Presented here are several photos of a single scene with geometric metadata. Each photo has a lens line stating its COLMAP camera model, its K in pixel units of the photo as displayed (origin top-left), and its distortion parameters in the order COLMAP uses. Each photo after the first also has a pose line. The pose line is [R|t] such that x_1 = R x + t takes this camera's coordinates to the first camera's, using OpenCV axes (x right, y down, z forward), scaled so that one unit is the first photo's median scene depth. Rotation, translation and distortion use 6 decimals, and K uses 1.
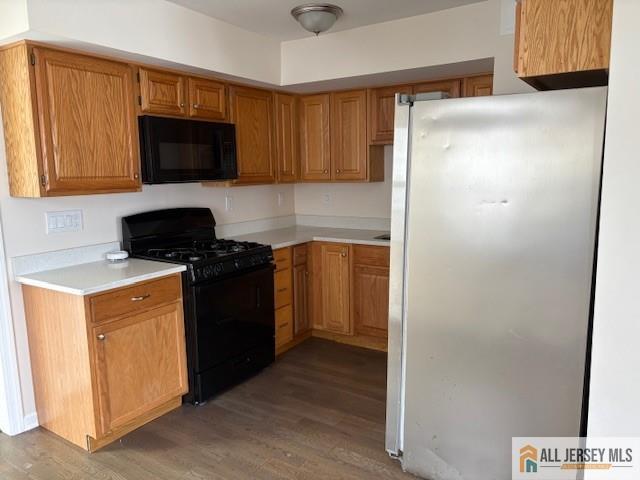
lens RADIAL K [[480.1, 0, 321.3], [0, 480.1, 234.1], [0, 0, 1]] dist [0.007356, 0.000691]
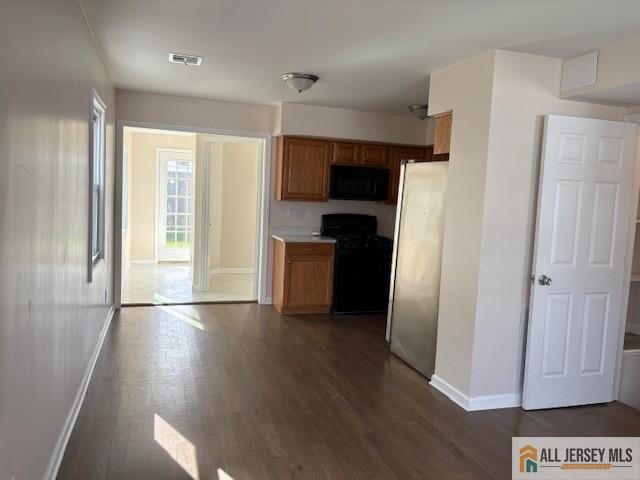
lens RADIAL K [[483.8, 0, 317.6], [0, 483.8, 233.5], [0, 0, 1]] dist [0.004001, 0.000377]
pose [[0.774981, 0.102606, -0.623600, 0.857830], [-0.143761, 0.989486, -0.015851, 0.078081], [0.615417, 0.101933, 0.781583, -0.585394]]
